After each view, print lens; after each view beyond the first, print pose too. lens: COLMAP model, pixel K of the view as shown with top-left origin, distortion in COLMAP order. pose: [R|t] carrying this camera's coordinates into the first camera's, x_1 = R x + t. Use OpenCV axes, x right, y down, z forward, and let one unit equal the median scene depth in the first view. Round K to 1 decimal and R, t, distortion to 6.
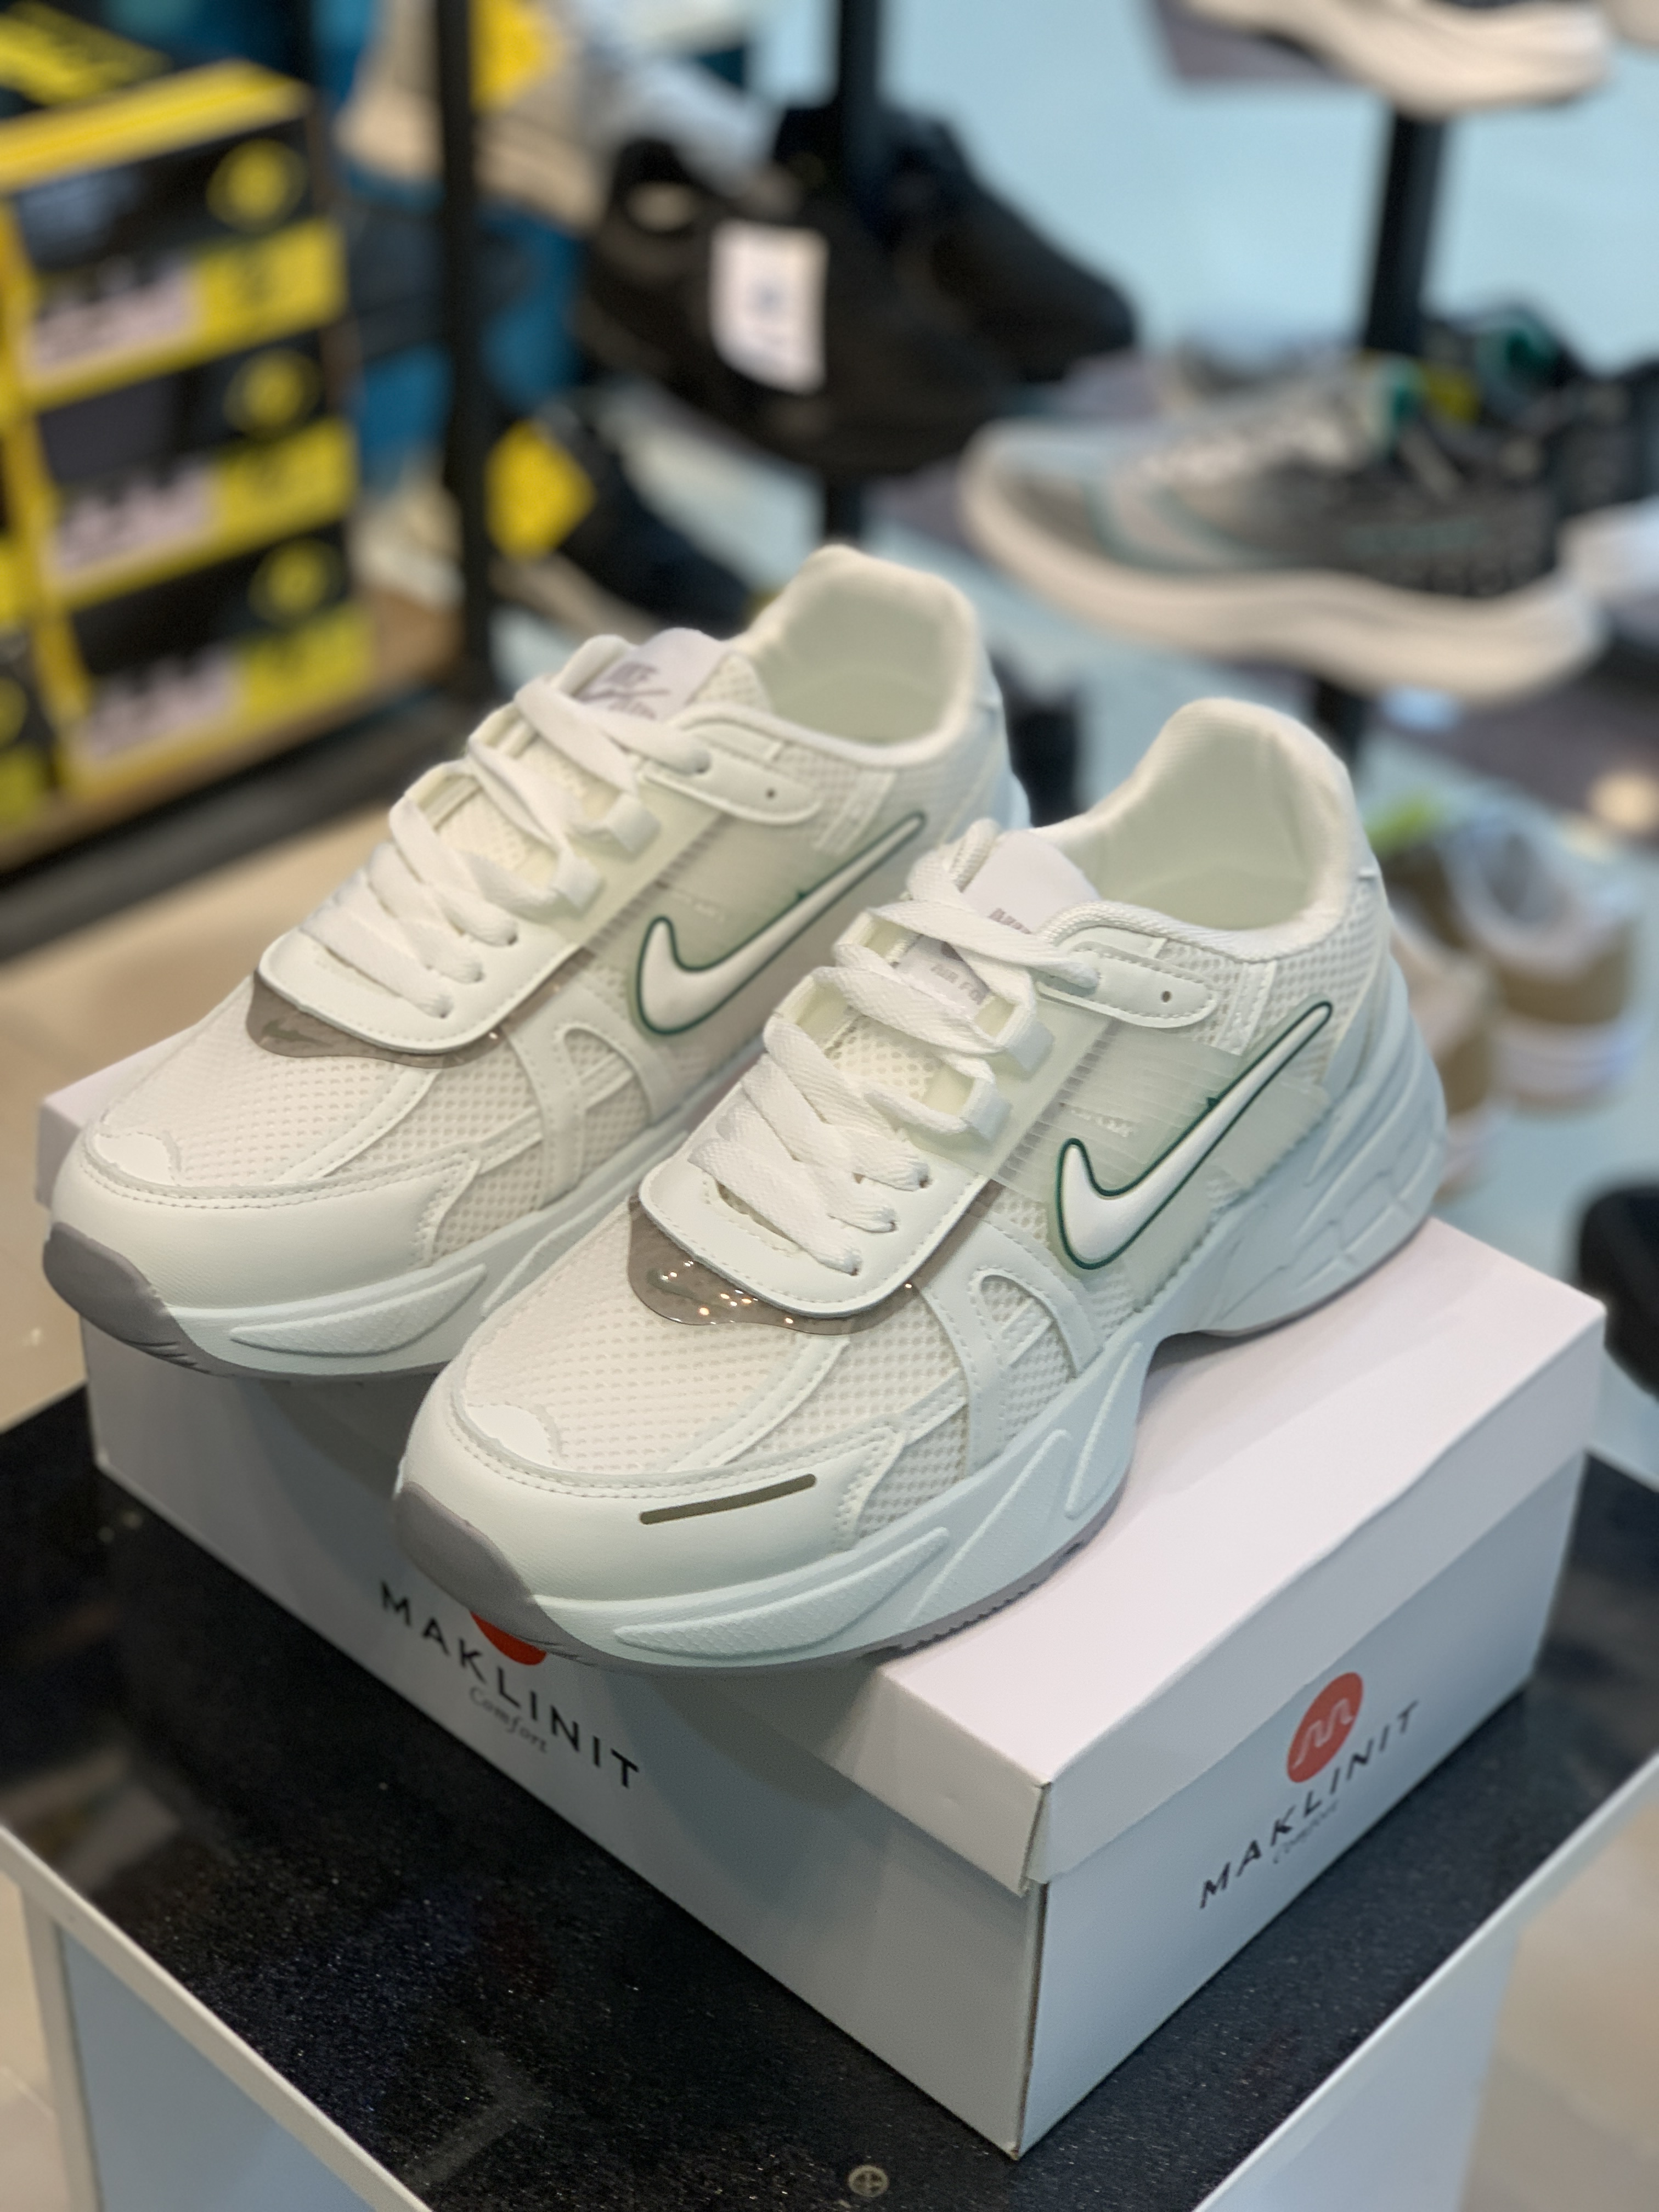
lens RADIAL K [[3314.3, 0, 829.5], [0, 3314.3, 1106.0], [0, 0, 1]] dist [0.033226, 0.146618]
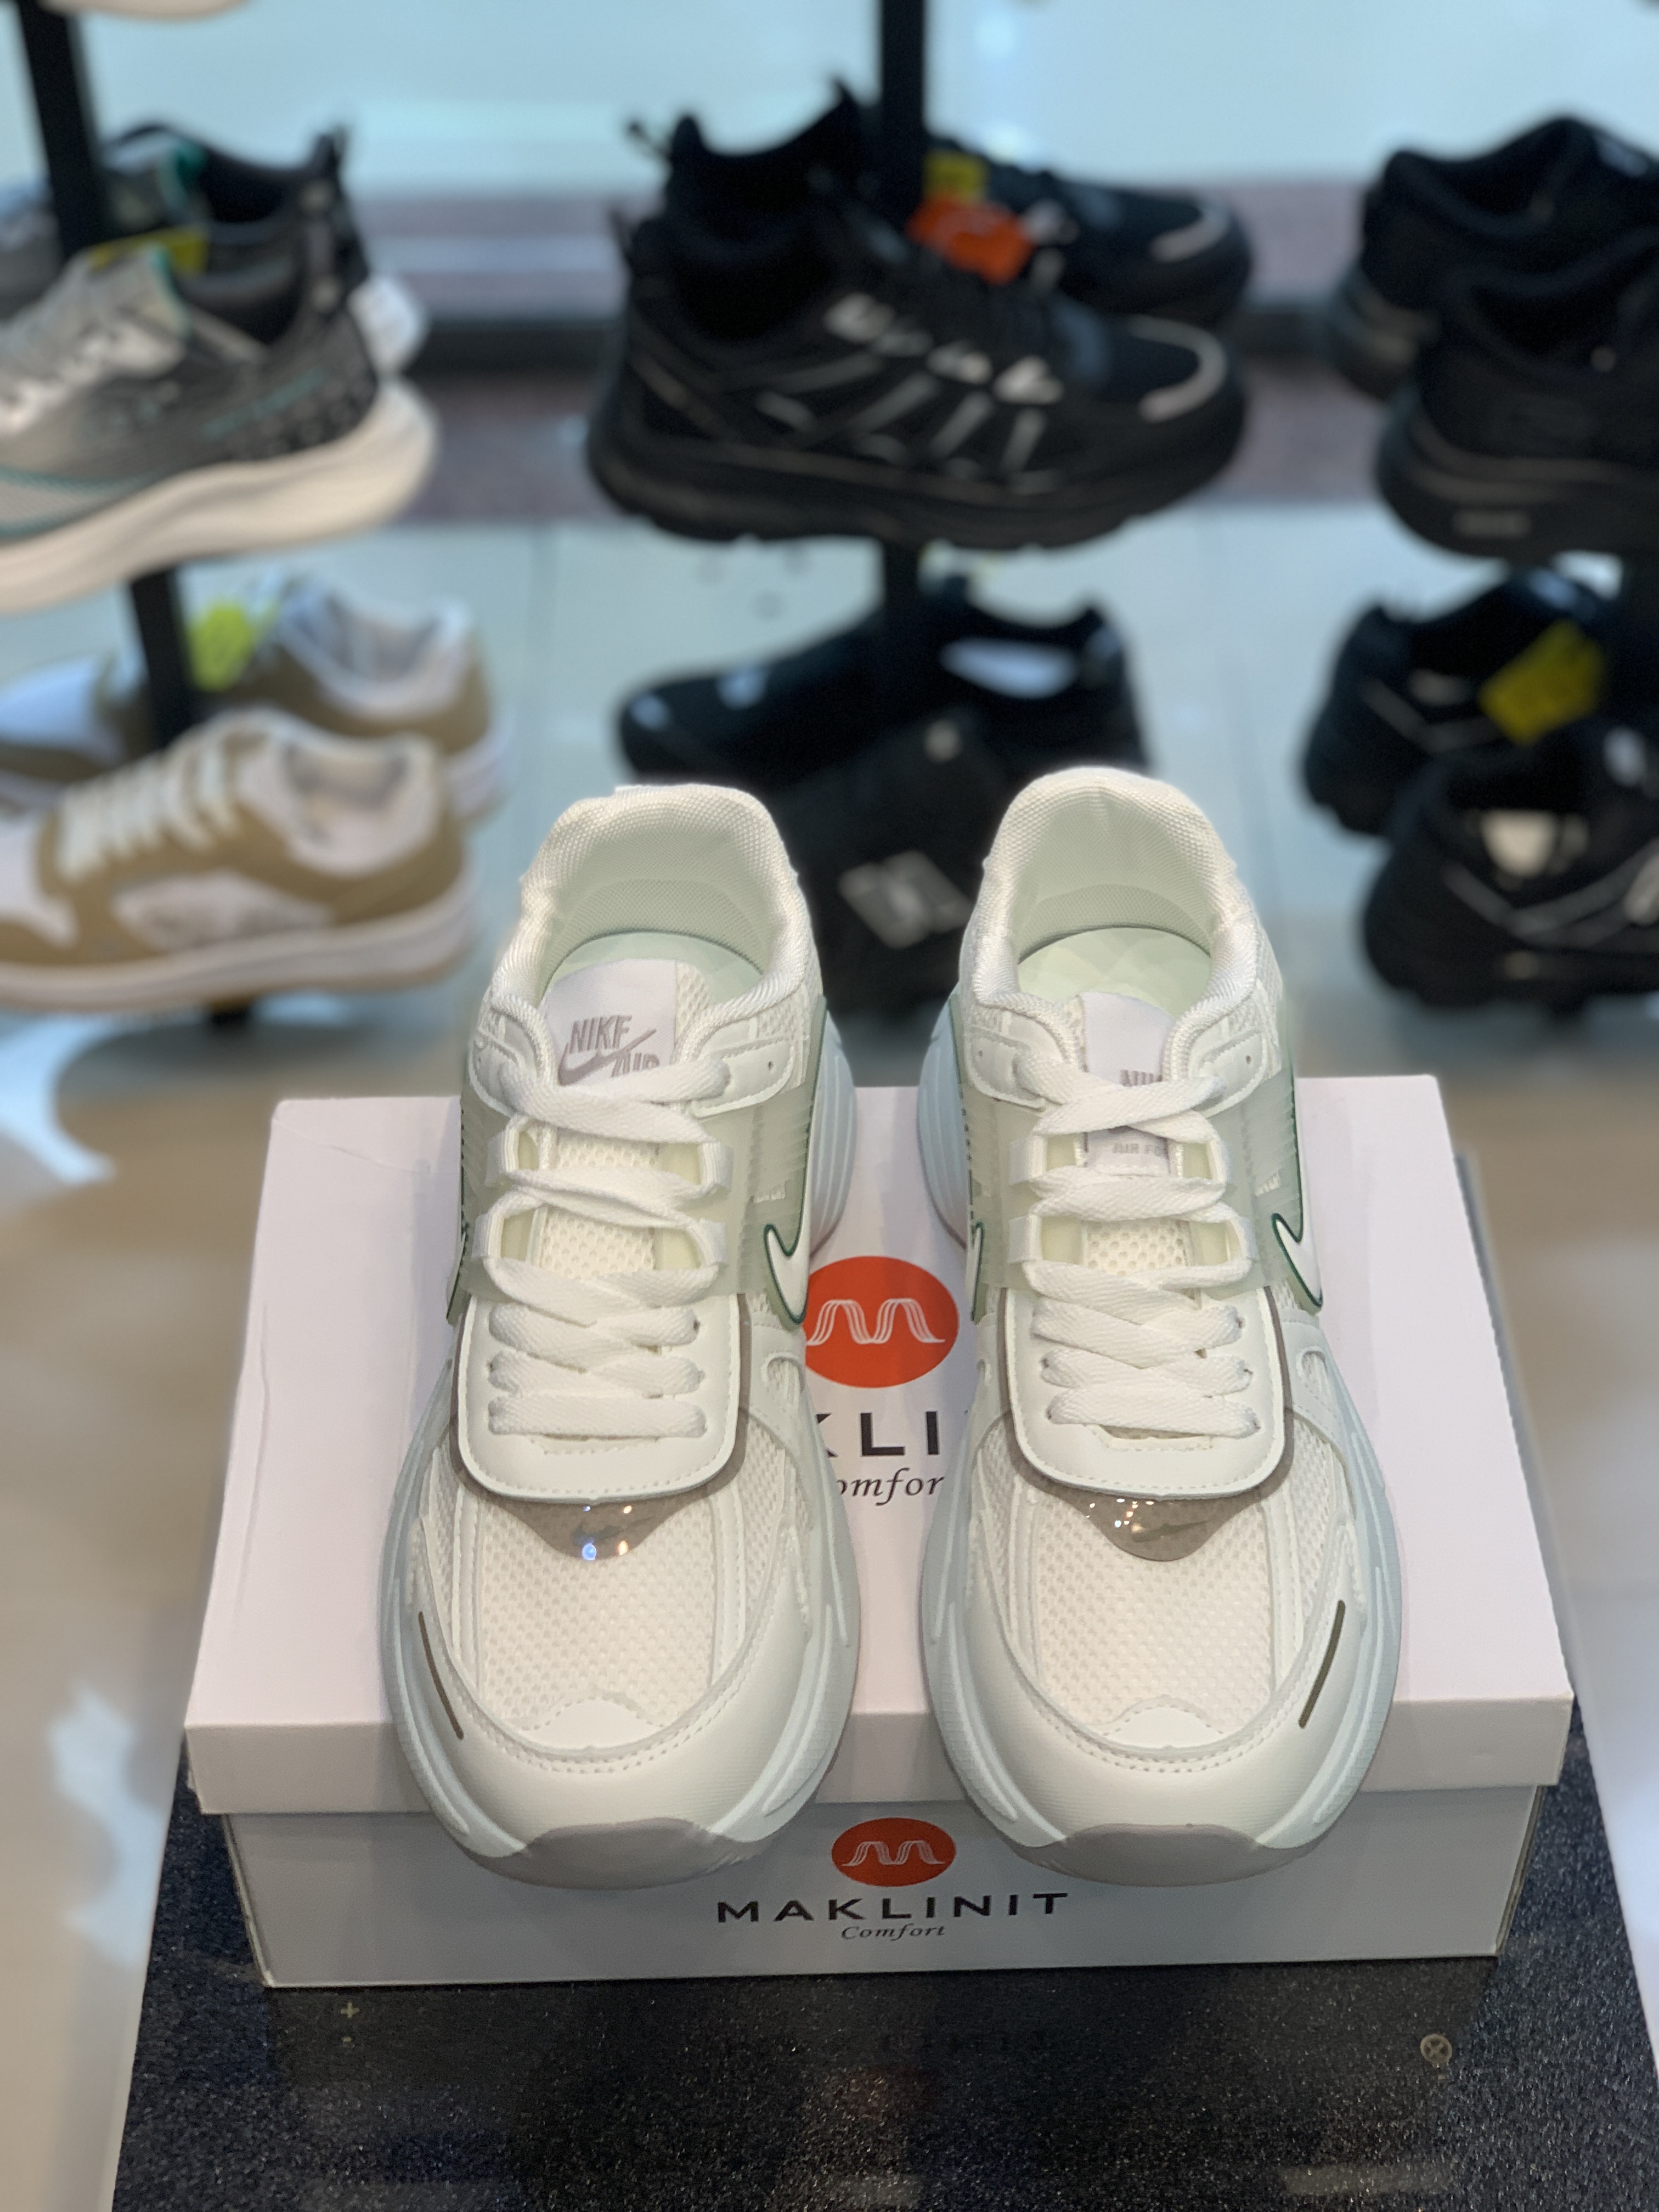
lens RADIAL K [[3297.9, 0, 916.5], [0, 3297.9, 975.0], [0, 0, 1]] dist [0.017459, -0.084930]
pose [[0.715916, -0.496410, 0.490960, -0.500688], [0.421660, 0.867881, 0.262652, -0.388753], [-0.556478, 0.018982, 0.830646, 0.122307]]
